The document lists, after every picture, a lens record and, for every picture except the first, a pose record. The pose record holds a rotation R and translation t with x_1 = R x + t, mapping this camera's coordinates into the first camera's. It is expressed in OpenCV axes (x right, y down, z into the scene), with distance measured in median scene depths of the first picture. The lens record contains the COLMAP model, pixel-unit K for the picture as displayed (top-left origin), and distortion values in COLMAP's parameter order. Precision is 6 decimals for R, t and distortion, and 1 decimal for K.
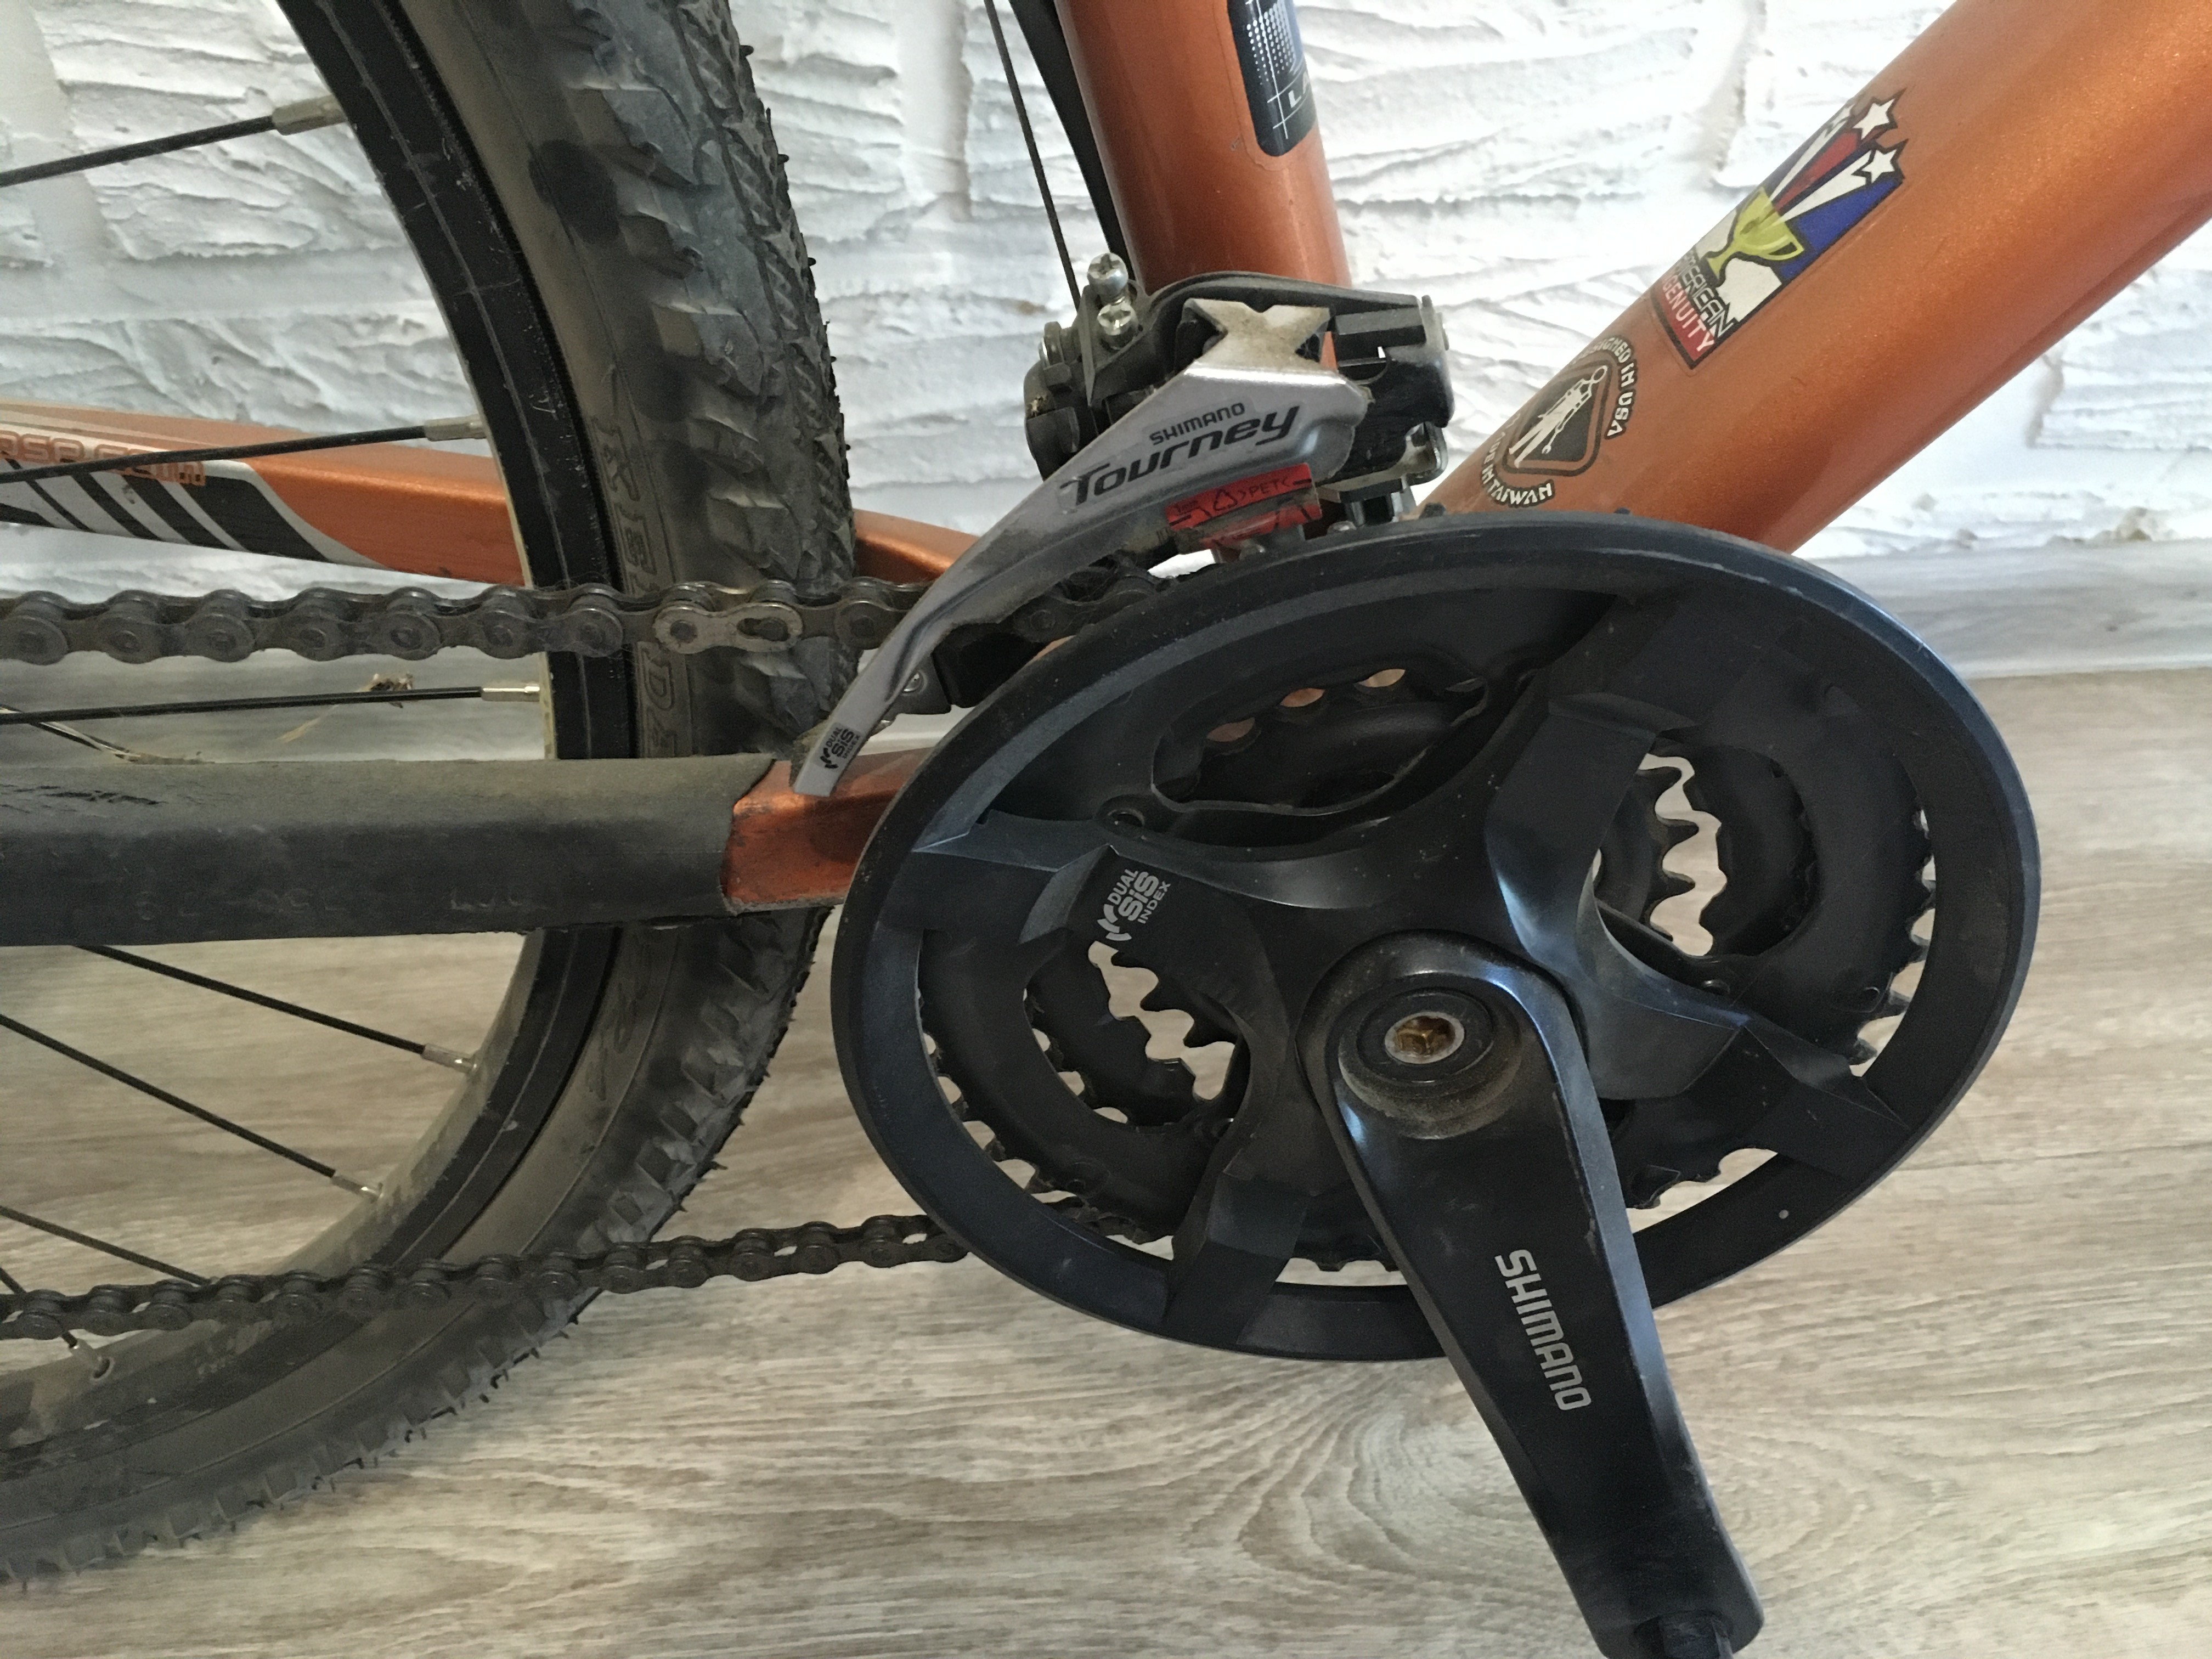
lens RADIAL K [[1879.1, 0, 1106.3], [0, 1879.1, 796.8], [0, 0, 1]] dist [0.023658, 0.003068]
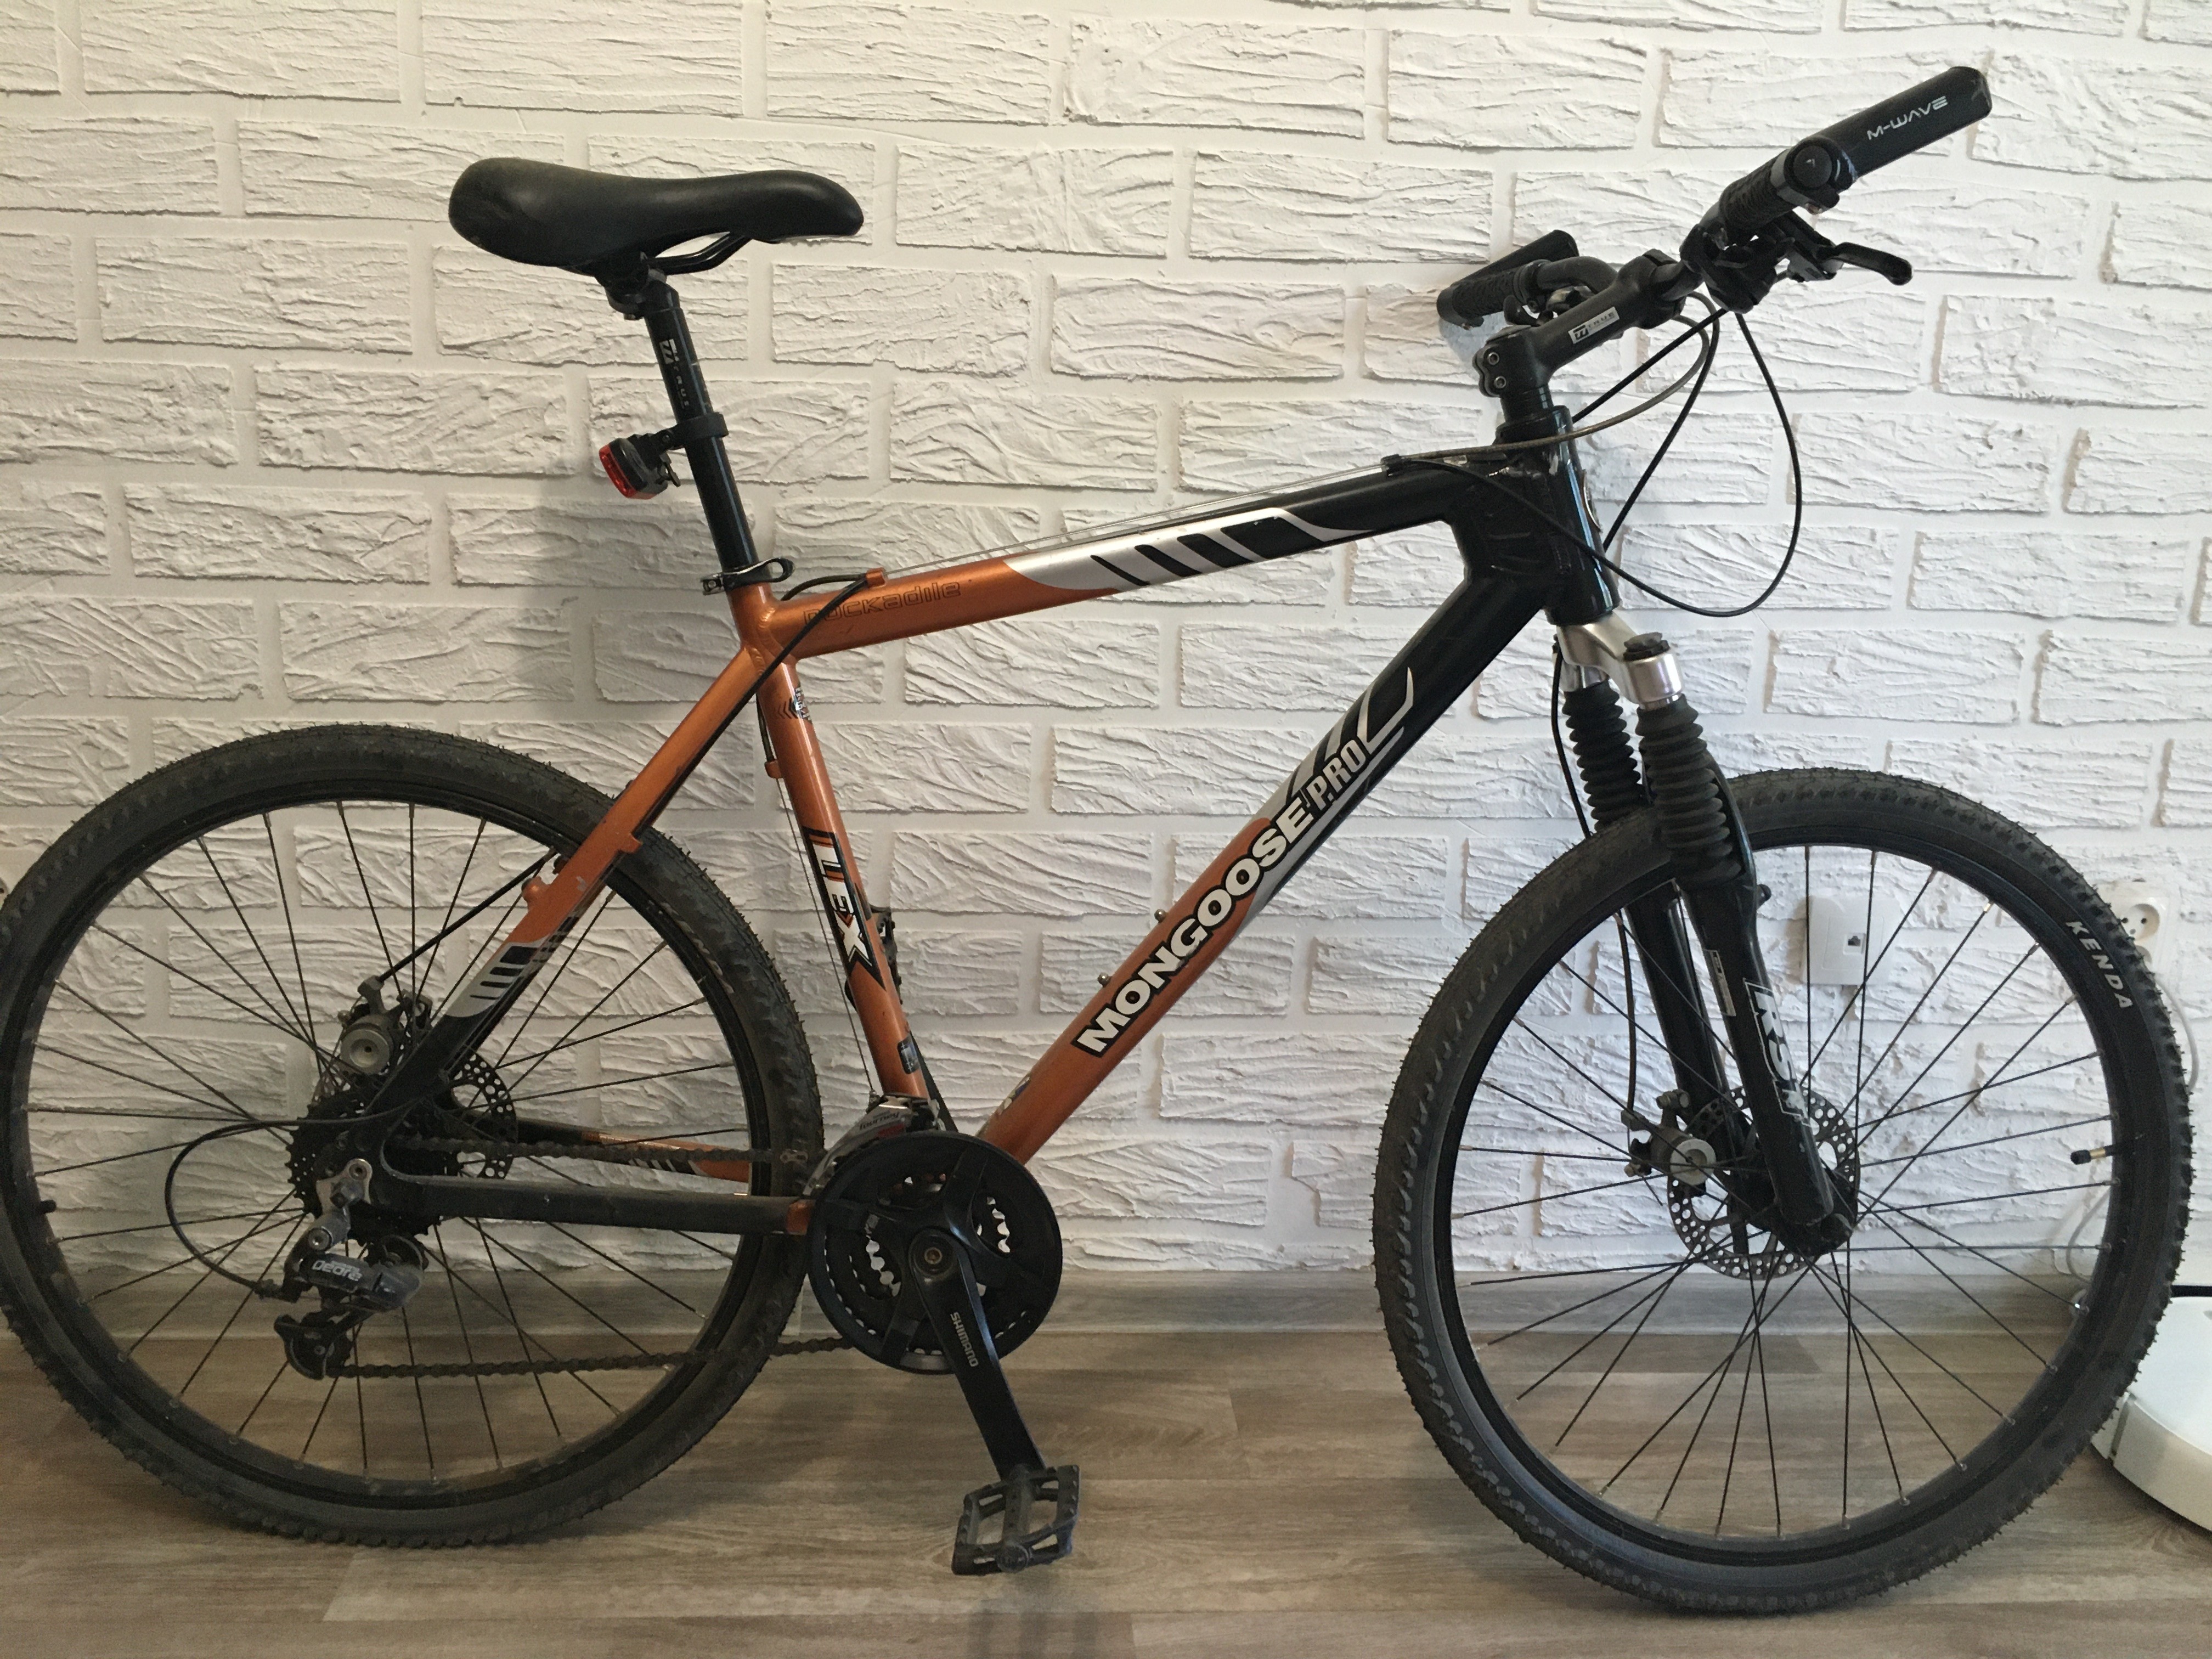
lens RADIAL K [[1879.1, 0, 1106.3], [0, 1879.1, 796.8], [0, 0, 1]] dist [0.023658, 0.003068]
pose [[0.998865, 0.010540, -0.046446, 0.451671], [-0.032992, 0.856451, -0.515172, 0.866831], [0.034349, 0.516120, 0.855827, -1.993191]]
